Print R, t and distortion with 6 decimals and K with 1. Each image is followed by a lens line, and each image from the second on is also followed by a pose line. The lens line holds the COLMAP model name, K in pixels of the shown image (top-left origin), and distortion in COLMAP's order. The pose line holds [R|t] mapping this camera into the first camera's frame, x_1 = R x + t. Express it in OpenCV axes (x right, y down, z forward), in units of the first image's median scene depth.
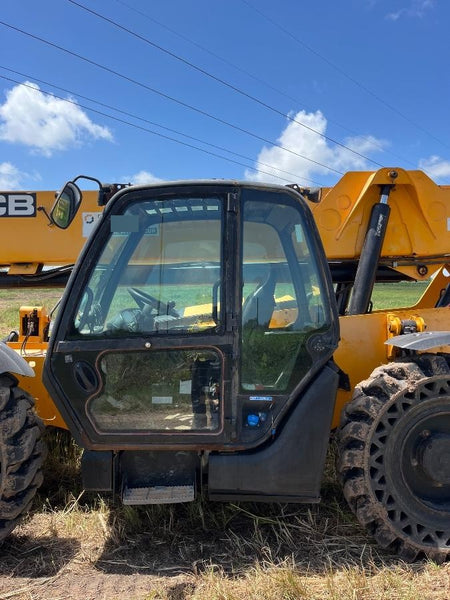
lens RADIAL K [[442.8, 0, 236.6], [0, 442.8, 312.0], [0, 0, 1]] dist [0.025250, -0.005954]
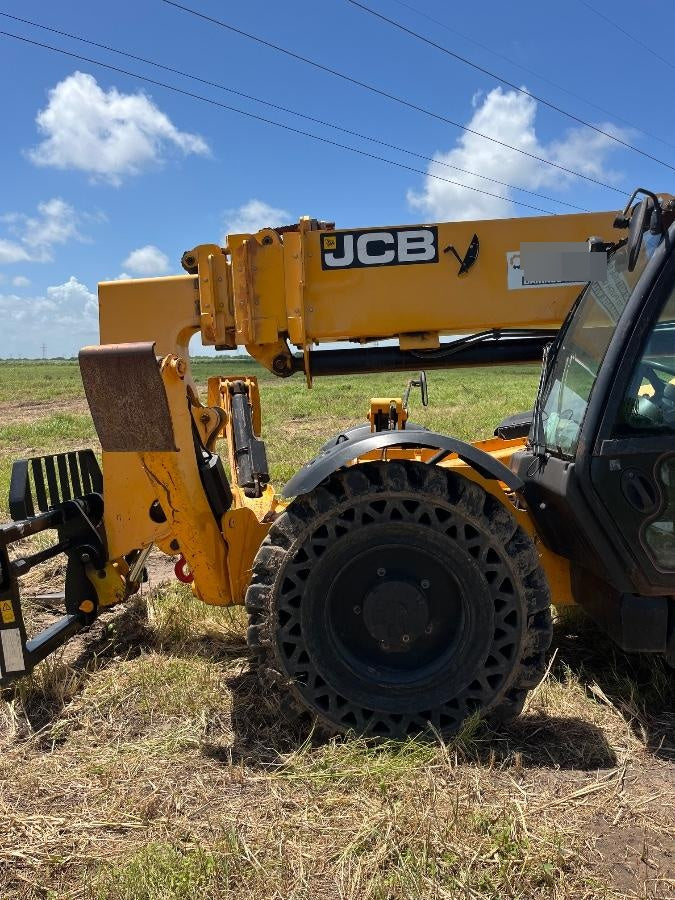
lens RADIAL K [[658.0, 0, 340.1], [0, 658.0, 466.1], [0, 0, 1]] dist [0.016098, 0.000718]
pose [[0.996420, -0.021661, -0.081724, -0.523932], [0.028400, 0.996209, 0.082221, 0.008376], [0.079633, -0.084247, 0.993258, -0.033943]]
